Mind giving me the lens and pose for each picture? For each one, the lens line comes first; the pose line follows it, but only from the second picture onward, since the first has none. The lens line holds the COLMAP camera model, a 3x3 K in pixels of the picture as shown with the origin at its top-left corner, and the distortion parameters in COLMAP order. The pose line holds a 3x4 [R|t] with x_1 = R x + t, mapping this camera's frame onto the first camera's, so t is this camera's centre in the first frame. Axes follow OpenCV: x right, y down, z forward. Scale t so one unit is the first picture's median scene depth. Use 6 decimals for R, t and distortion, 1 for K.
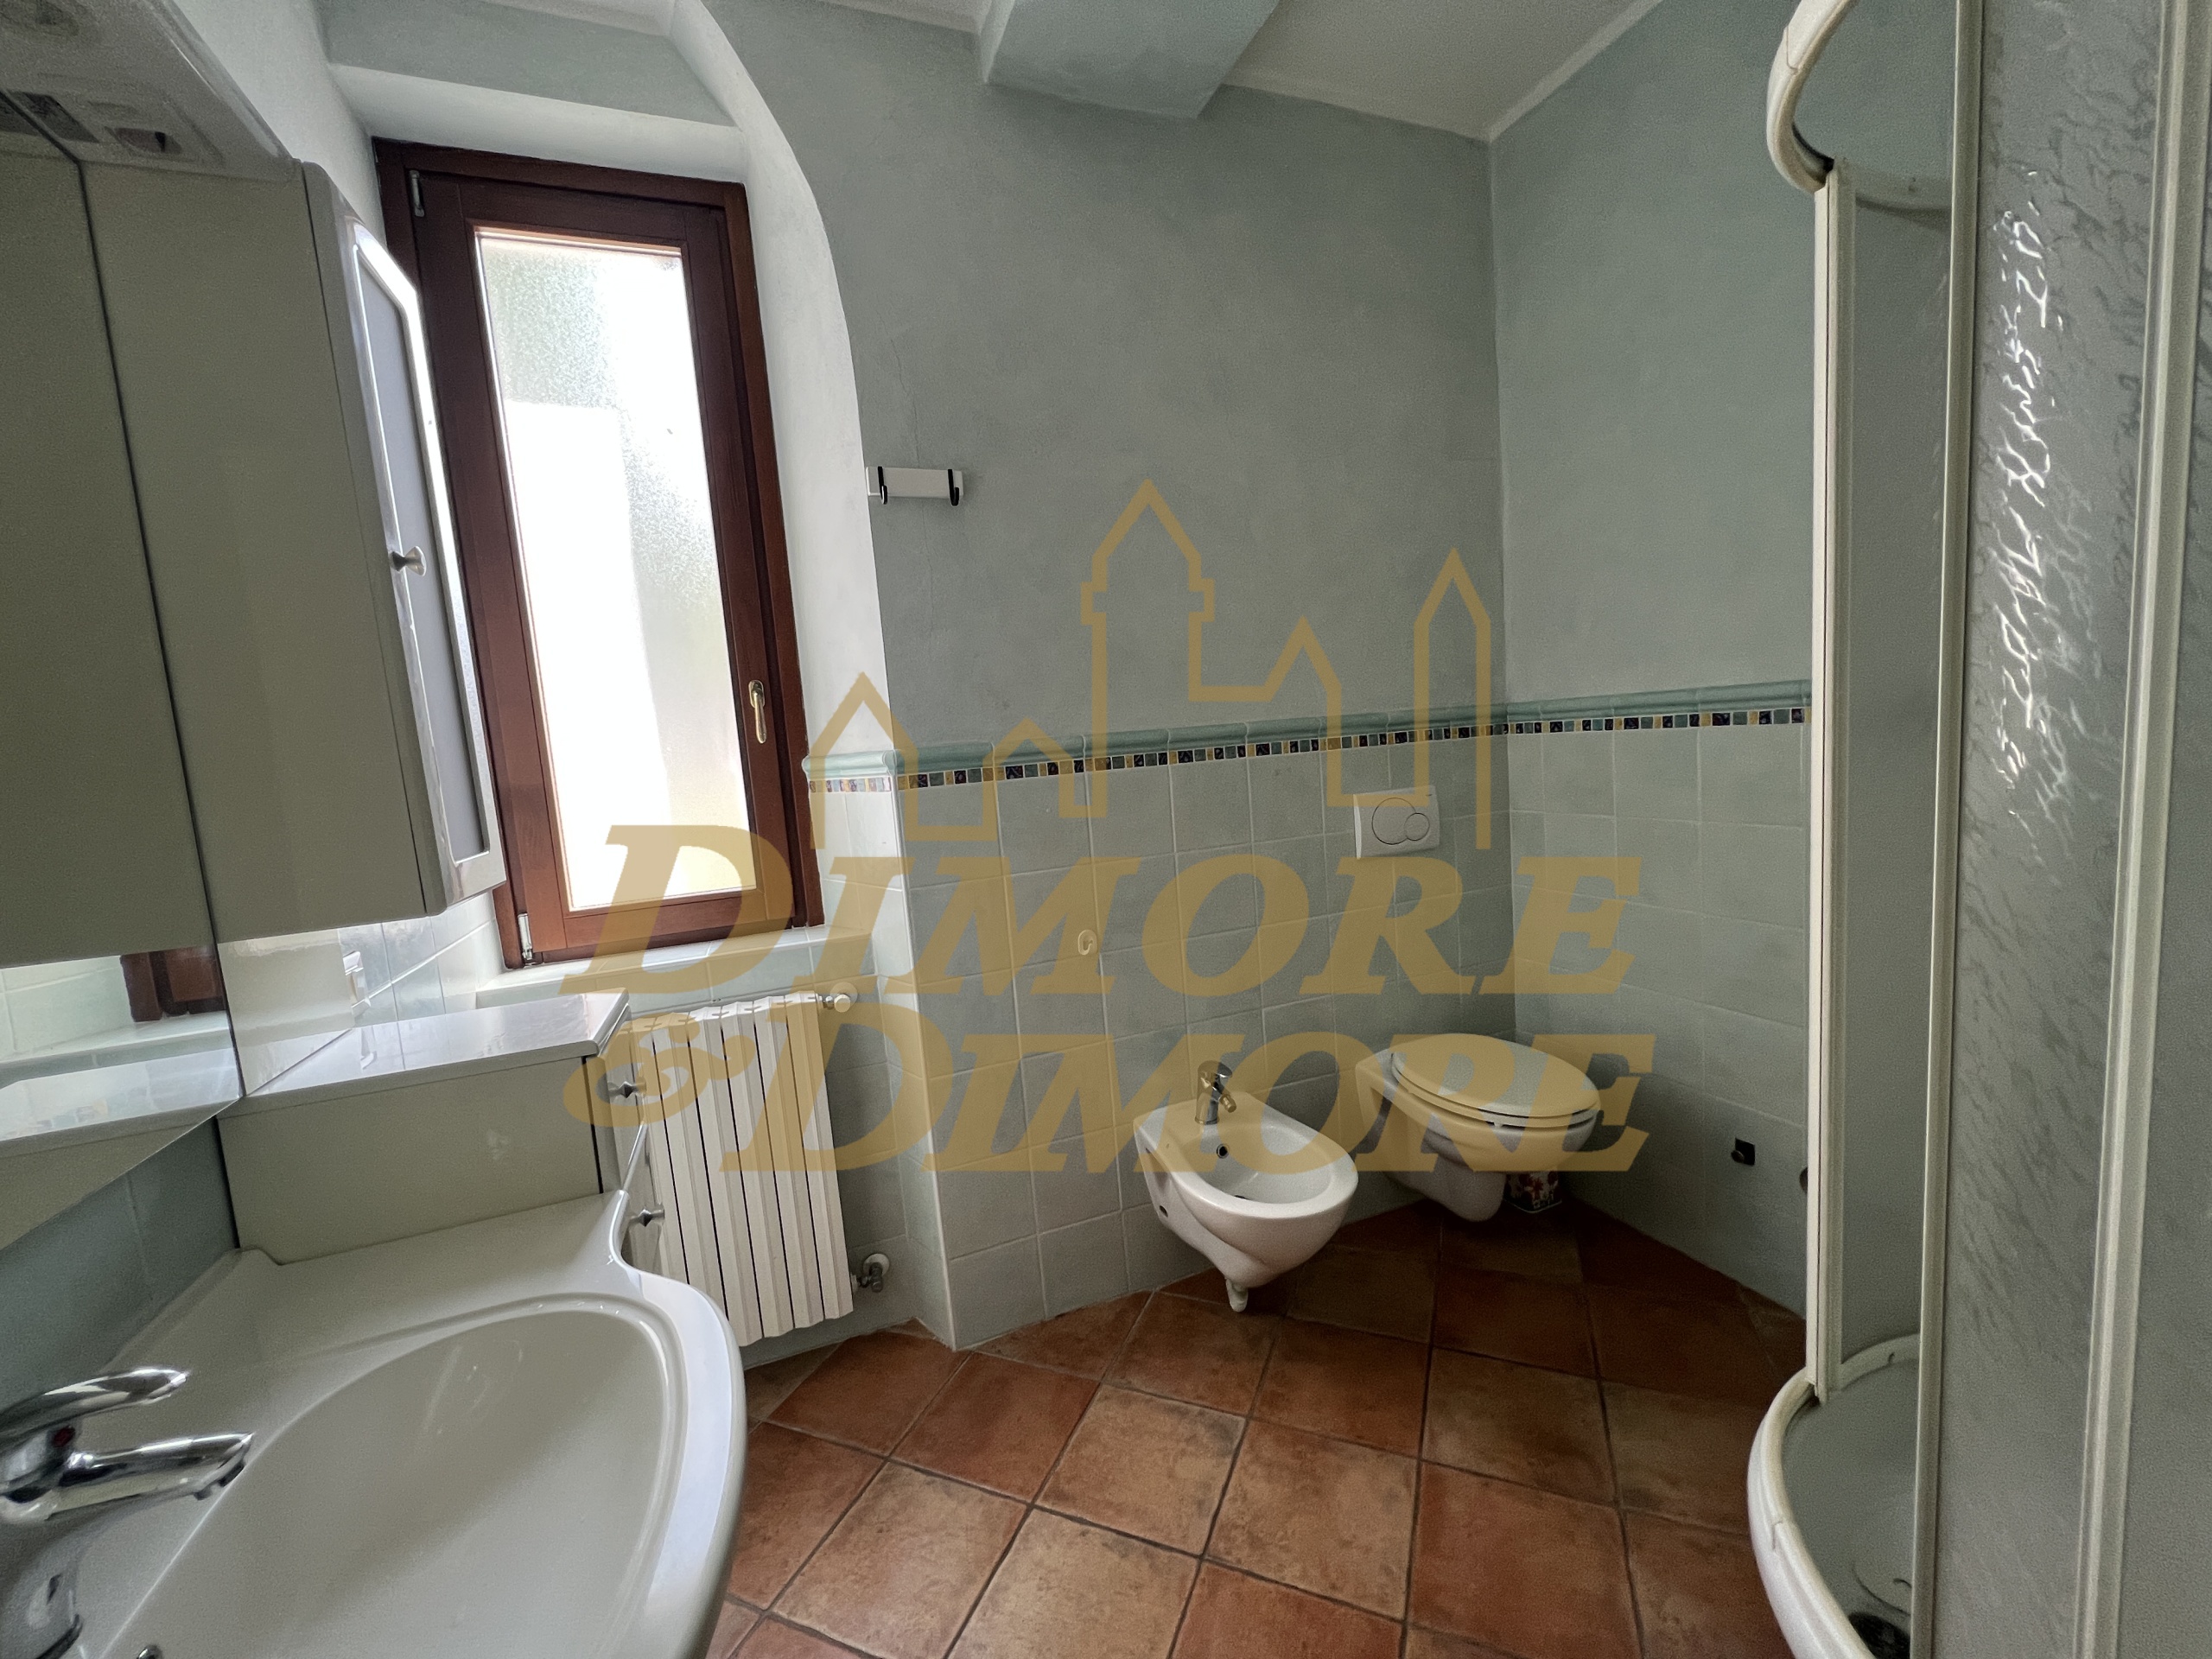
lens RADIAL K [[886.1, 0, 1104.8], [0, 886.1, 831.4], [0, 0, 1]] dist [-0.003431, 0.000446]
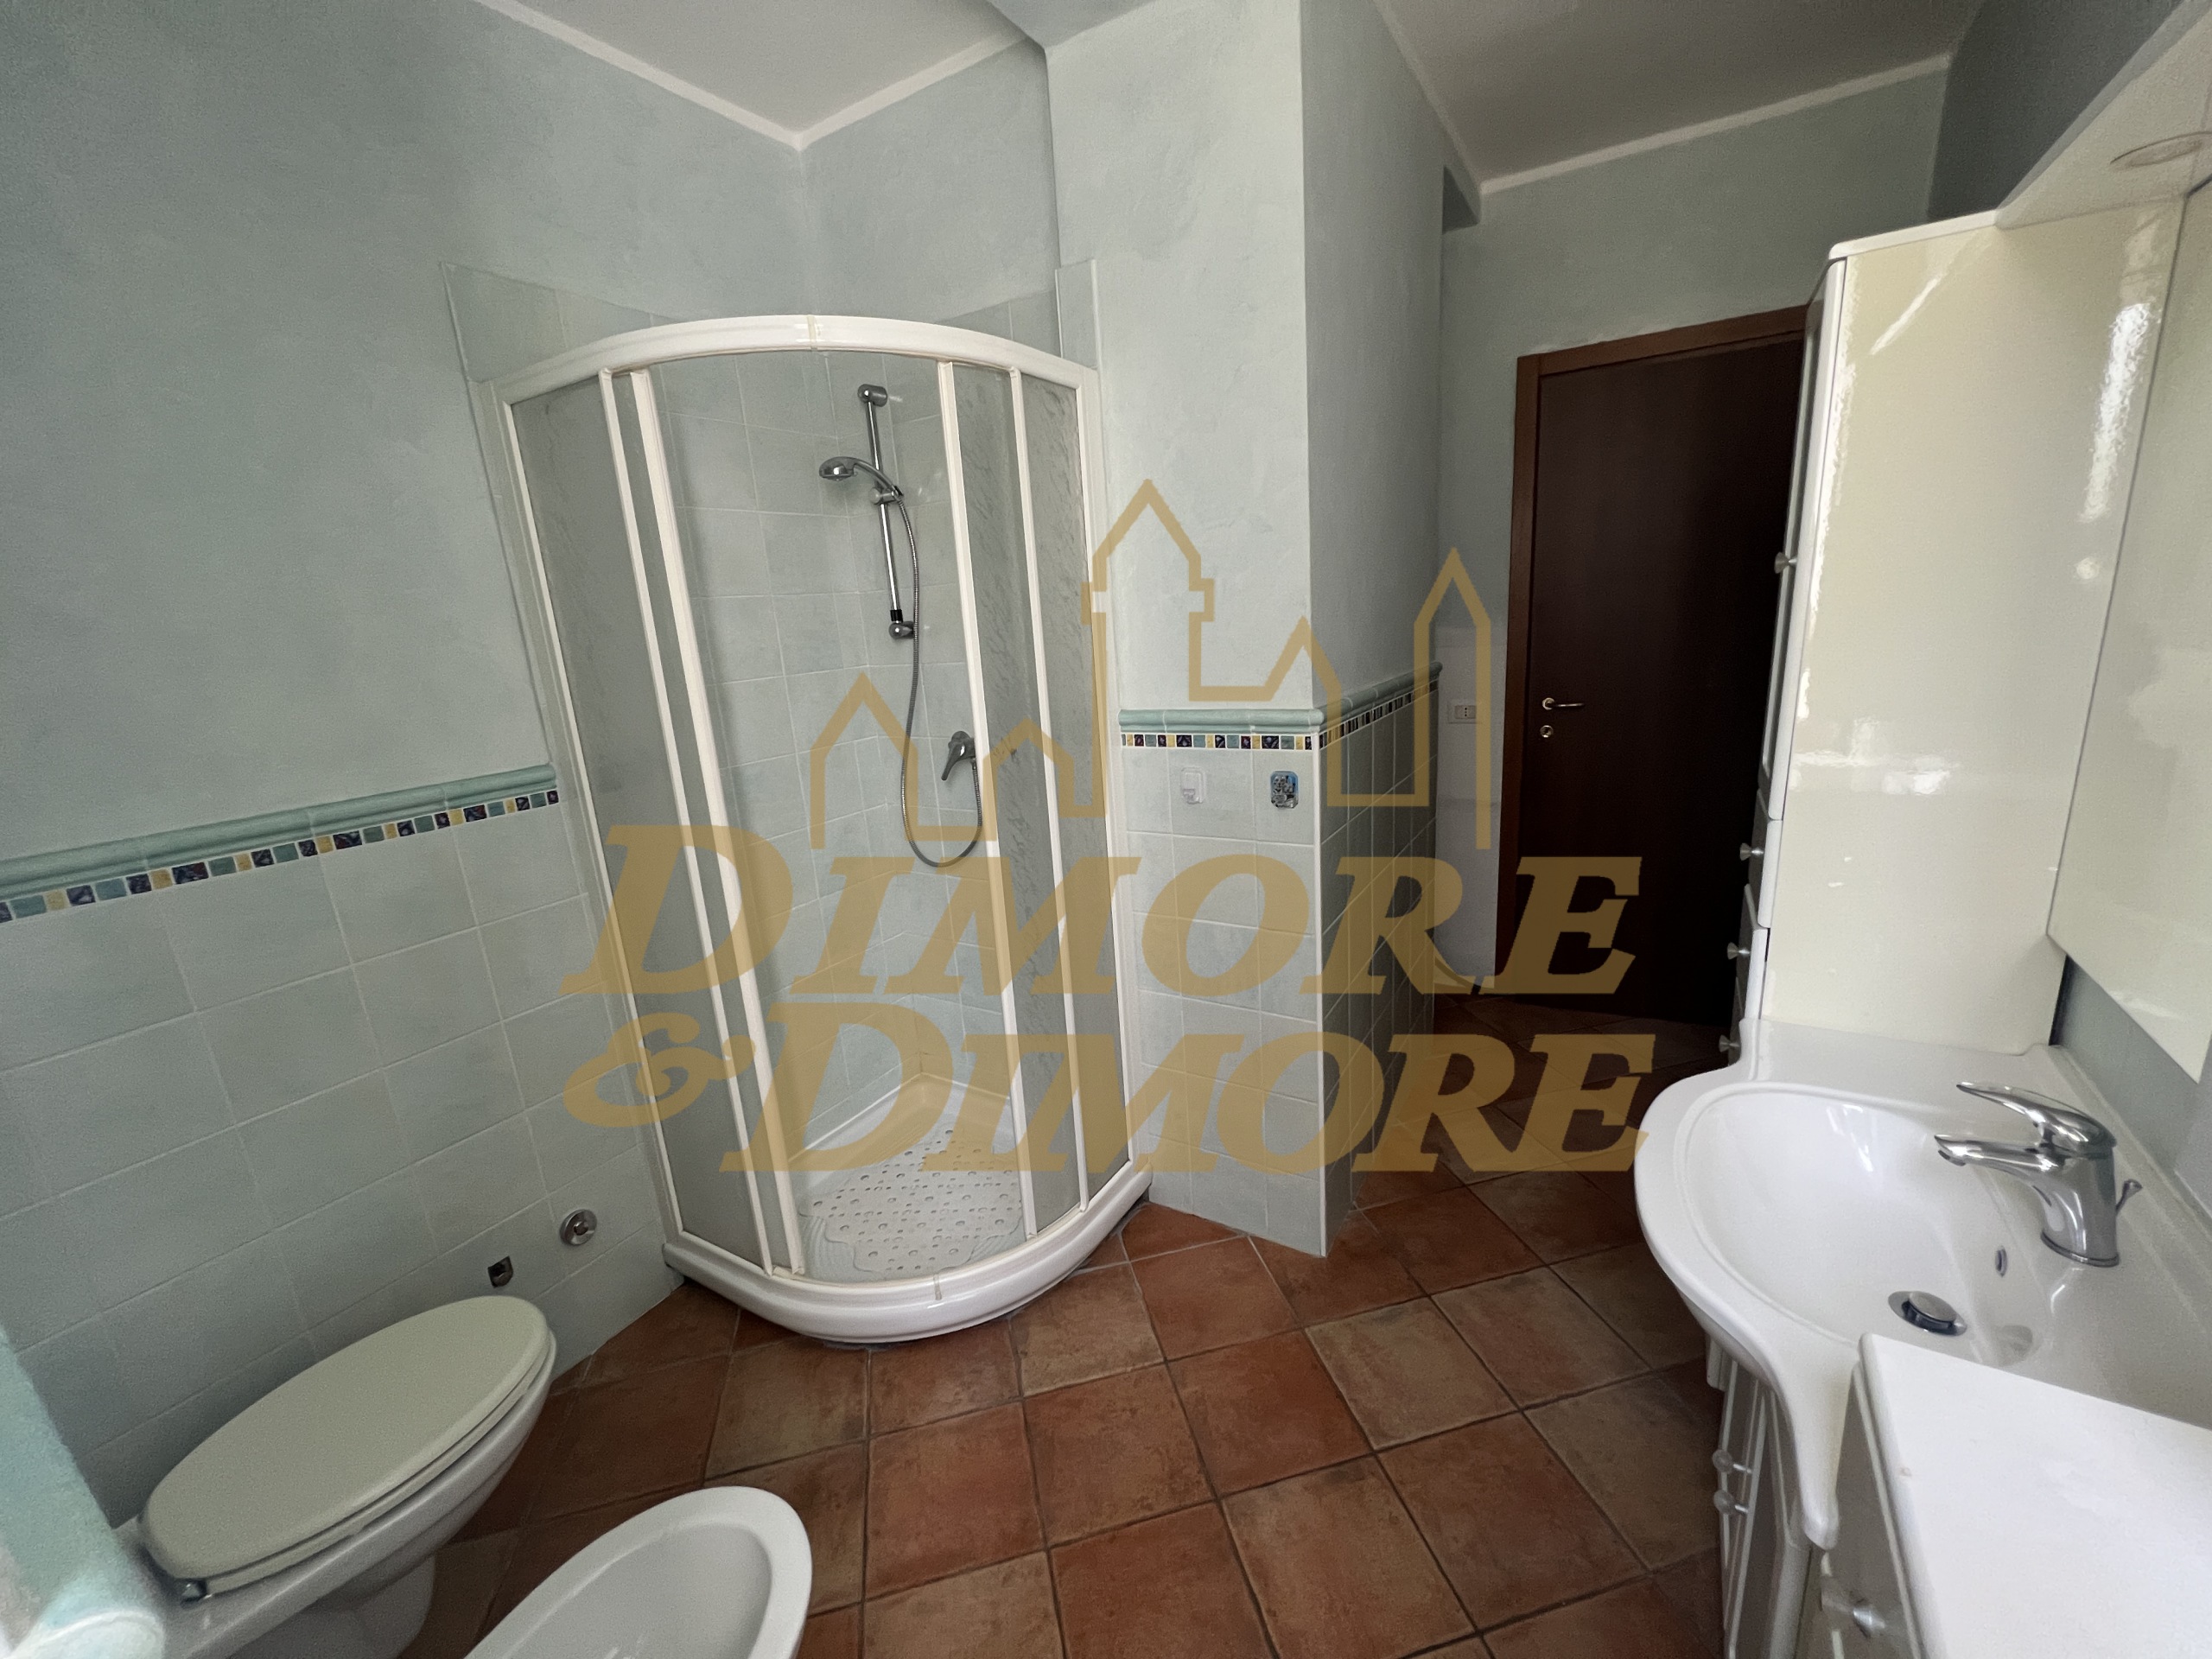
lens RADIAL K [[886.1, 0, 1099.6], [0, 886.1, 832.4], [0, 0, 1]] dist [-0.003431, 0.000446]
pose [[-0.583874, -0.081952, 0.807697, -0.501384], [0.201611, 0.949089, 0.242040, -0.244389], [-0.786412, 0.304161, -0.537626, 1.125586]]
